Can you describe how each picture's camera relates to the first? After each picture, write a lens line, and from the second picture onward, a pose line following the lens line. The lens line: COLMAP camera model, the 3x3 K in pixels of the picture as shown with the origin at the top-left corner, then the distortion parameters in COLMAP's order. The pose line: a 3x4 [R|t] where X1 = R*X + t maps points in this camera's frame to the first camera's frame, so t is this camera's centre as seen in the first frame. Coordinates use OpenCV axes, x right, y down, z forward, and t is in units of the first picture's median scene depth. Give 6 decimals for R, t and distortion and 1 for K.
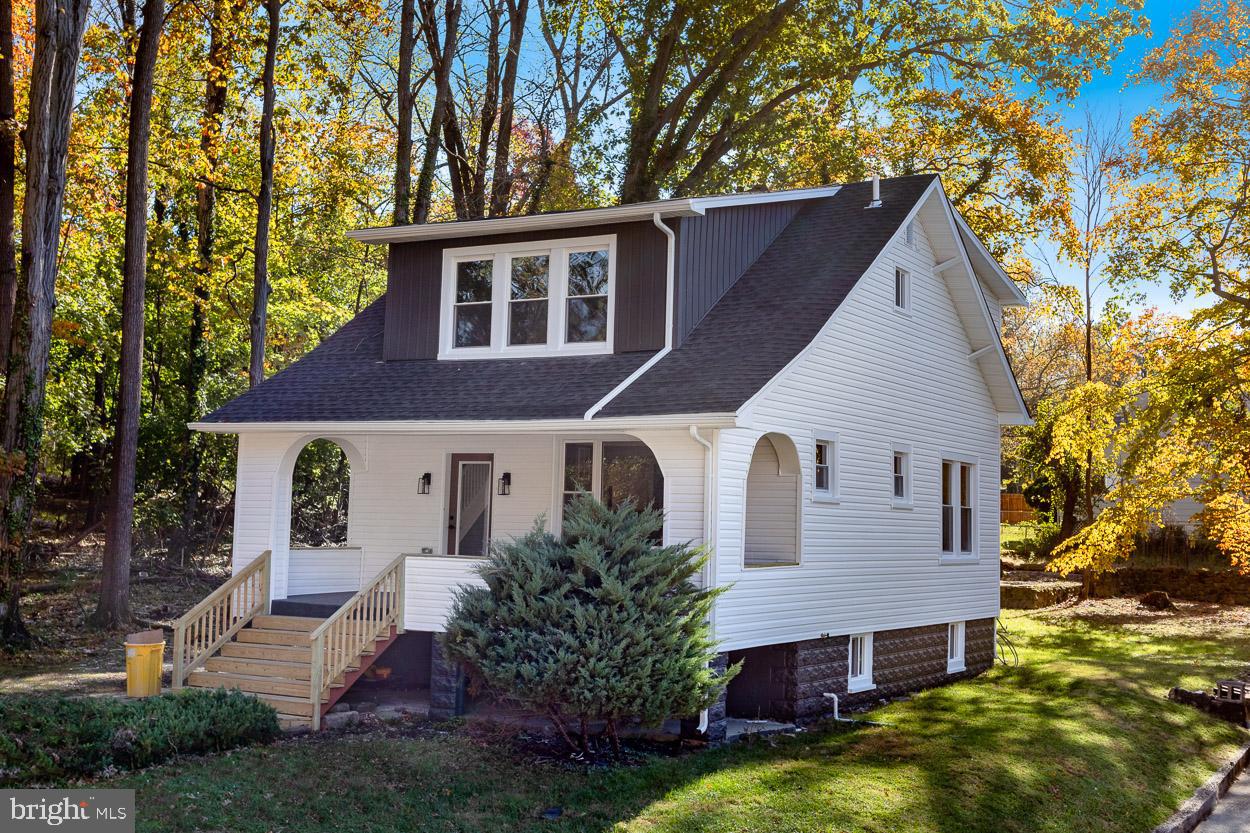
lens RADIAL K [[1571.6, 0, 626.1], [0, 1571.6, 417.6], [0, 0, 1]] dist [-0.000714, 0.000000]
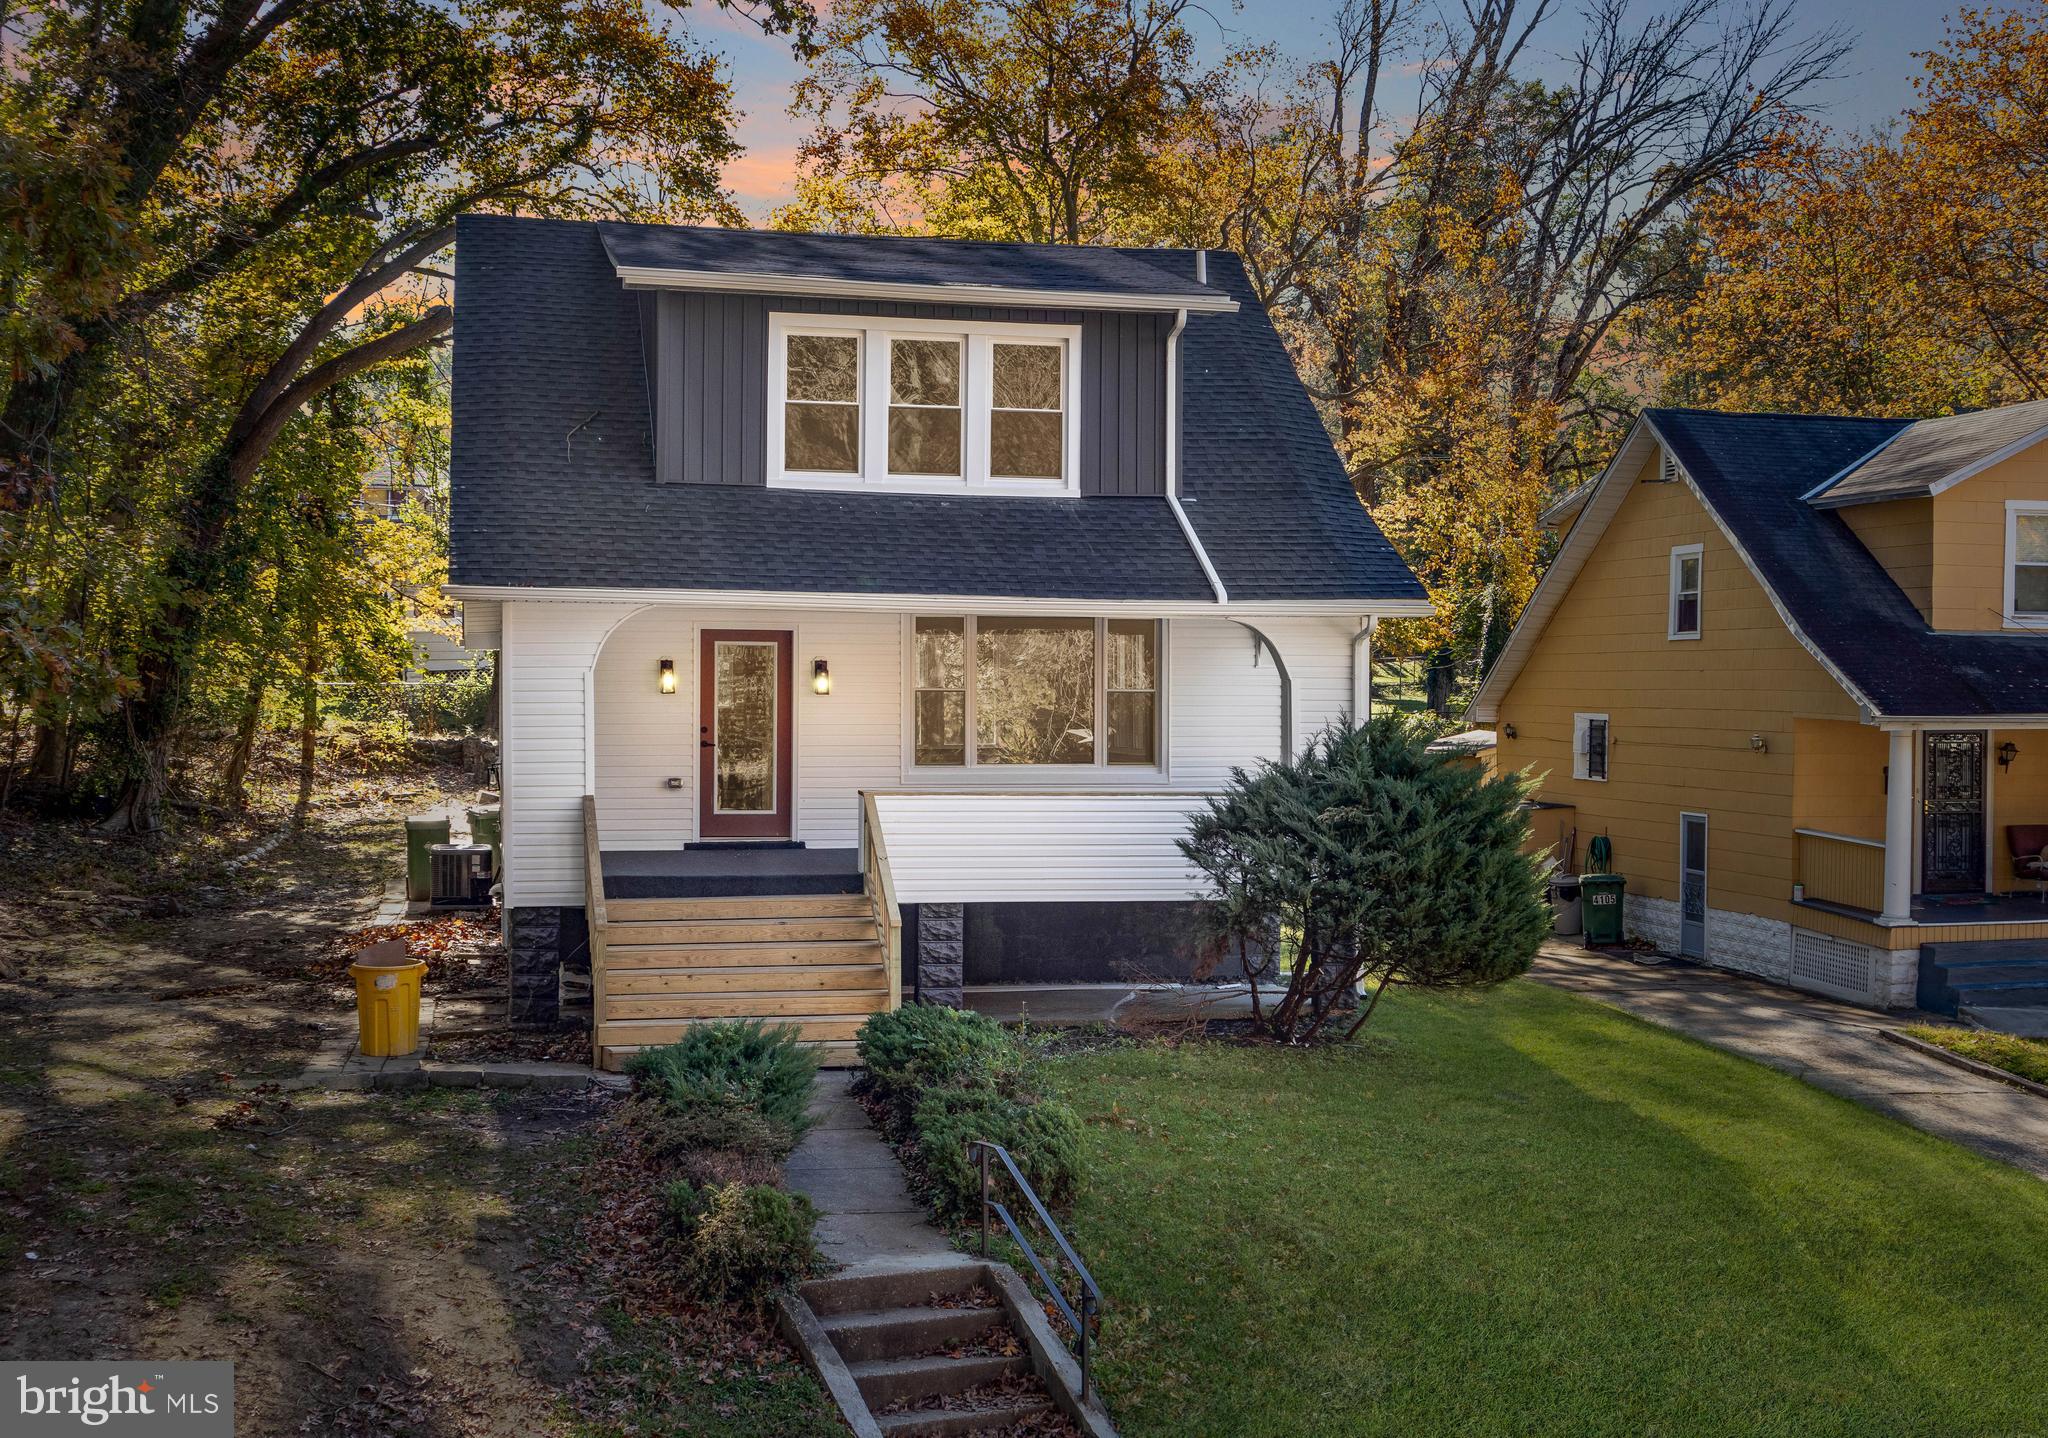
lens RADIAL K [[2819.4, 0, 1183.4], [0, 2819.4, 810.5], [0, 0, 1]] dist [0.015537, 0.000000]
pose [[0.694810, -0.047587, 0.717618, -0.847915], [-0.040256, 0.993671, 0.104869, -0.033834], [-0.718066, -0.101753, 0.688497, 0.071475]]
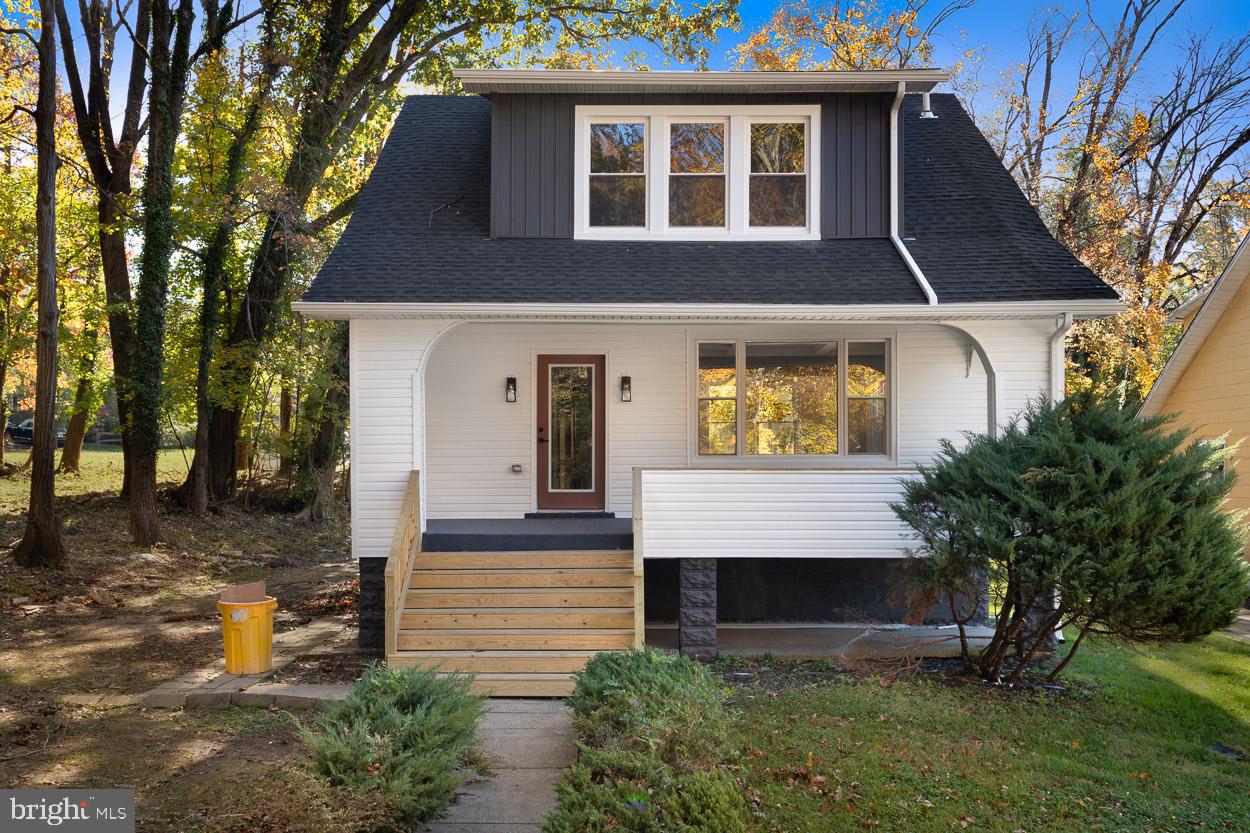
lens RADIAL K [[1253.0, 0, 599.6], [0, 1253.0, 497.4], [0, 0, 1]] dist [-0.005353, 0.000000]
pose [[0.862969, -0.034652, 0.504068, -0.457049], [-0.011012, 0.996118, 0.087331, 0.042637], [-0.505138, -0.080915, 0.859237, 0.412774]]
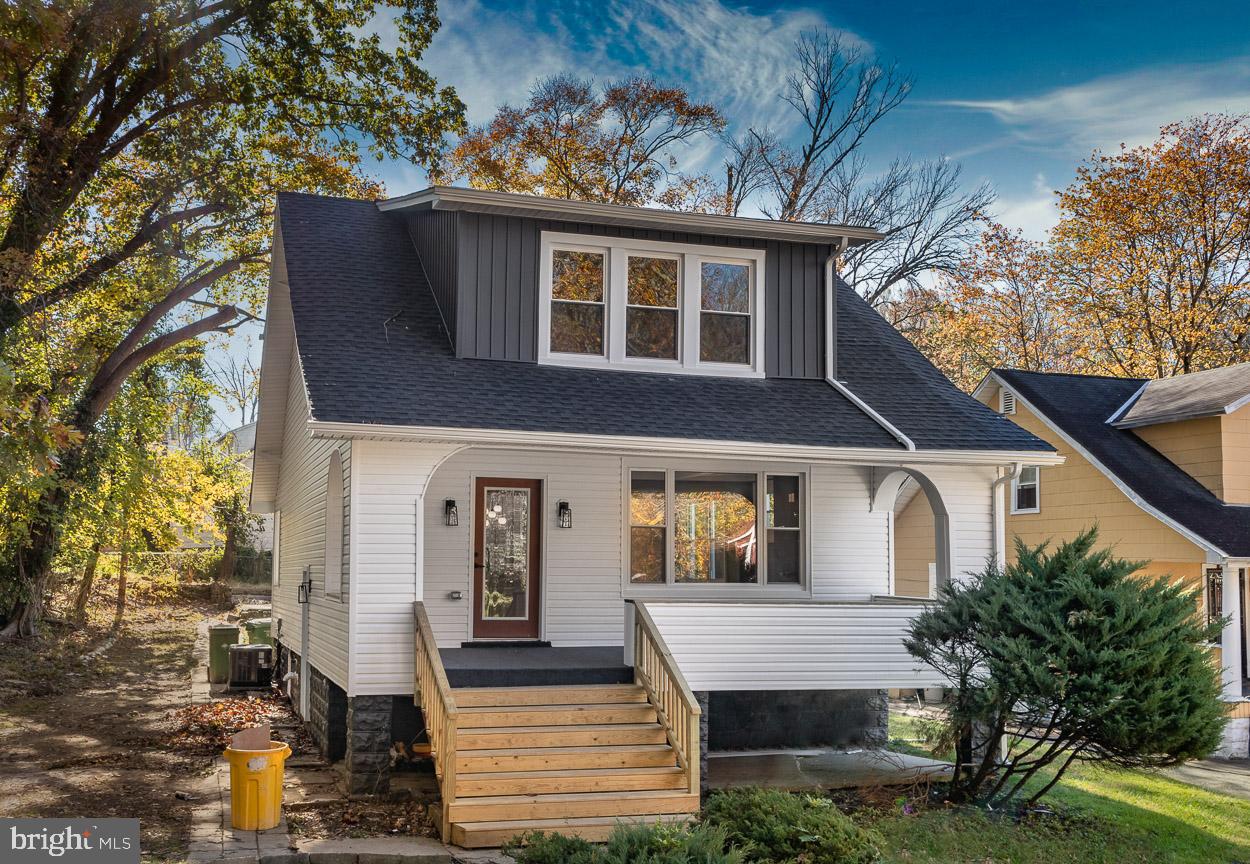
lens RADIAL K [[1326.9, 0, 531.2], [0, 1326.9, 494.7], [0, 0, 1]] dist [0.013823, 0.000000]
pose [[0.681636, 0.028025, 0.731154, -0.640778], [-0.043190, 0.999065, 0.001971, 0.031061], [-0.730415, -0.032922, 0.682209, 0.531622]]
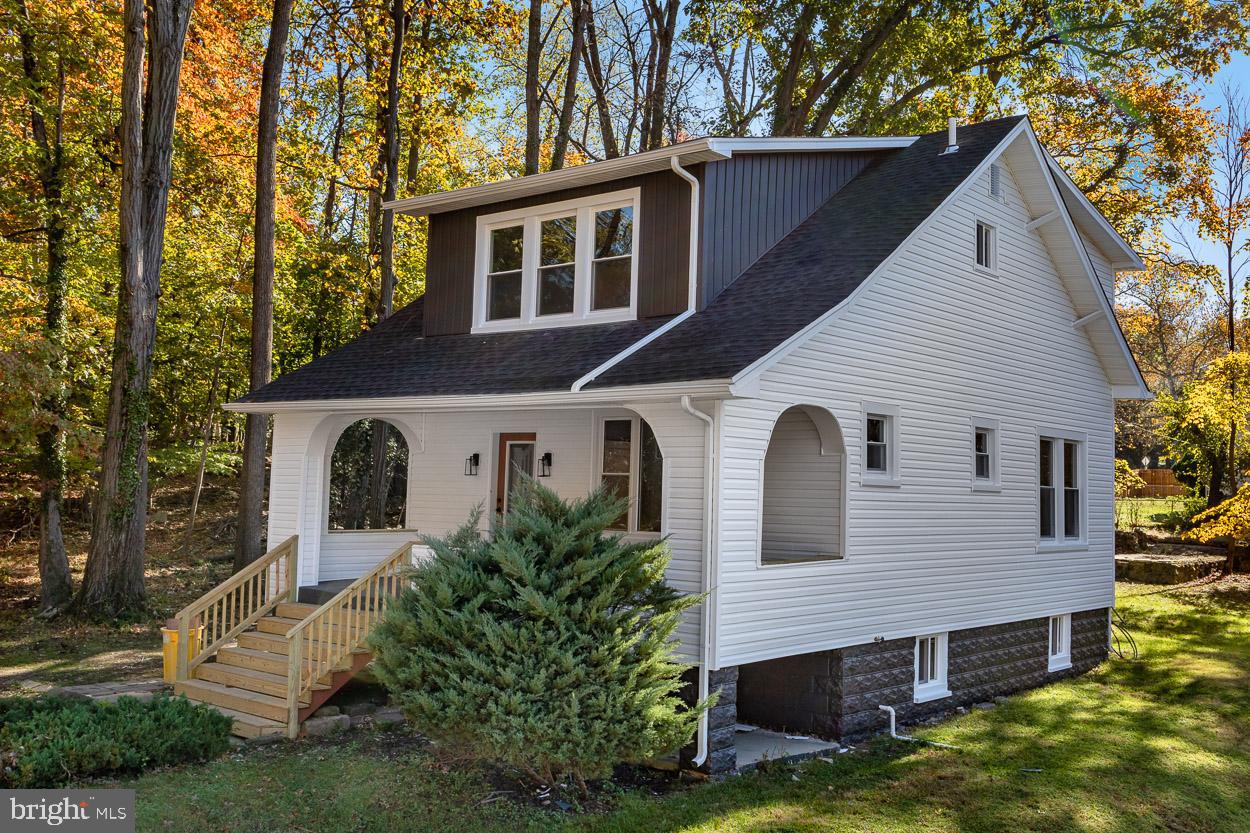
lens RADIAL K [[1253.0, 0, 623.3], [0, 1253.0, 417.3], [0, 0, 1]] dist [-0.005353, 0.000000]
pose [[0.984243, -0.009628, -0.176560, 0.104000], [0.010998, 0.999916, 0.006787, 0.009347], [0.176480, -0.008622, 0.984267, 0.278790]]
